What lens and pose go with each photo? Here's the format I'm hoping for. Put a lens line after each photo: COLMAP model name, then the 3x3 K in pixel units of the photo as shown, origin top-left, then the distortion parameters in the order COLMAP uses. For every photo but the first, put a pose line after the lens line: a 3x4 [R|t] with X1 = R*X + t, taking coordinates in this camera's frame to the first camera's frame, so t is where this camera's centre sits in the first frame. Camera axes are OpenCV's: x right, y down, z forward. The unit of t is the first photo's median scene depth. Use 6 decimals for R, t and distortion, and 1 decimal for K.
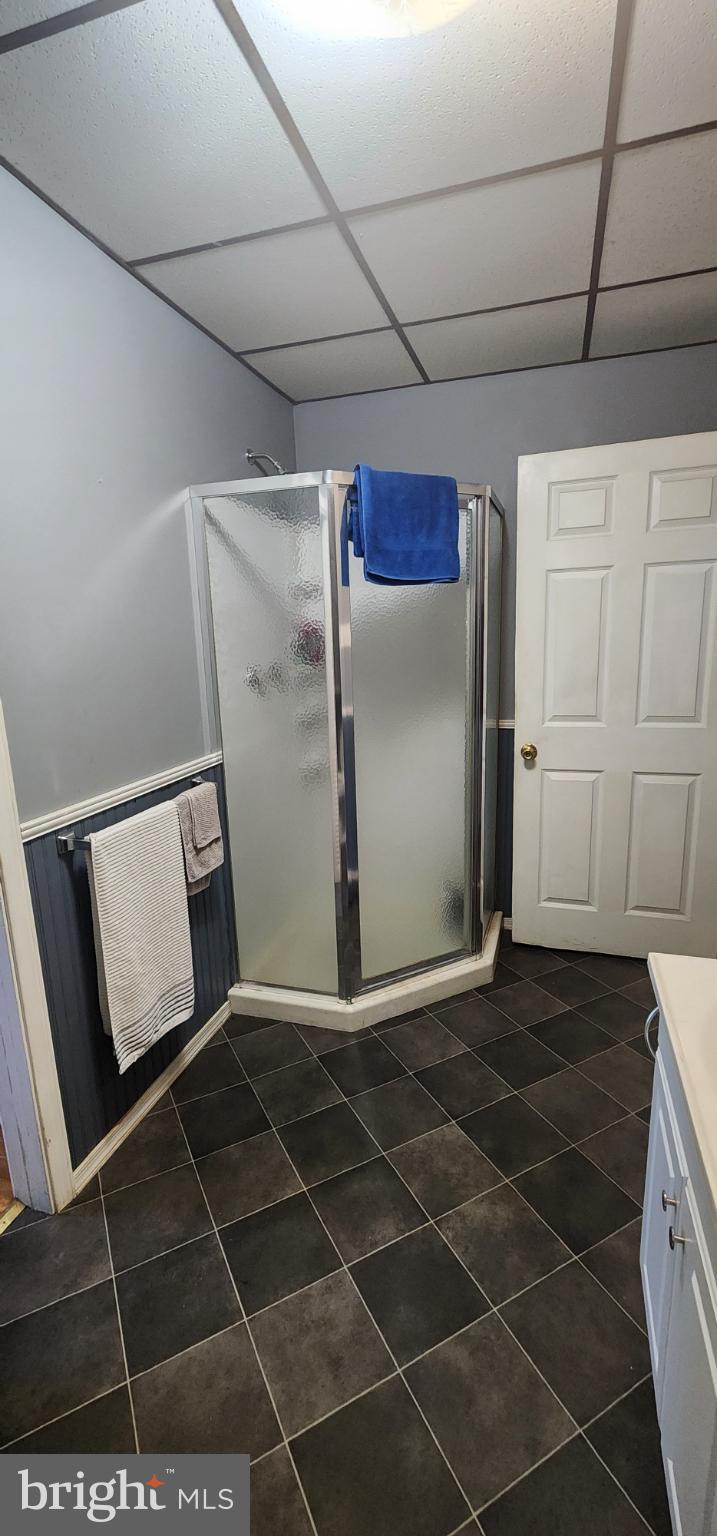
lens RADIAL K [[630.9, 0, 365.5], [0, 630.9, 763.1], [0, 0, 1]] dist [-0.014373, -0.000073]
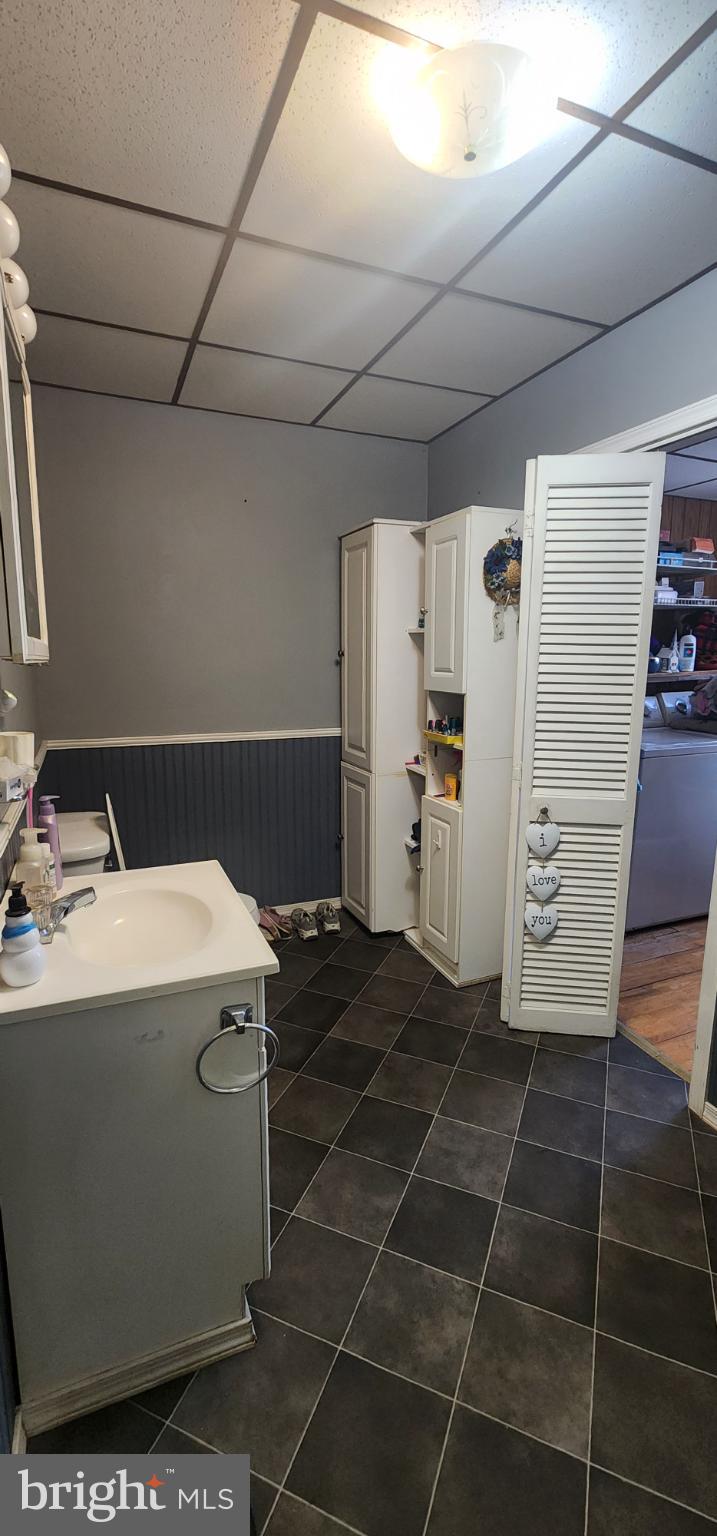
lens RADIAL K [[630.9, 0, 361.1], [0, 630.9, 769.6], [0, 0, 1]] dist [-0.014373, -0.000073]
pose [[-0.771126, 0.145514, -0.619832, 0.750539], [-0.109571, 0.928677, 0.354335, -0.295165], [0.627184, 0.341152, -0.700183, 1.368260]]
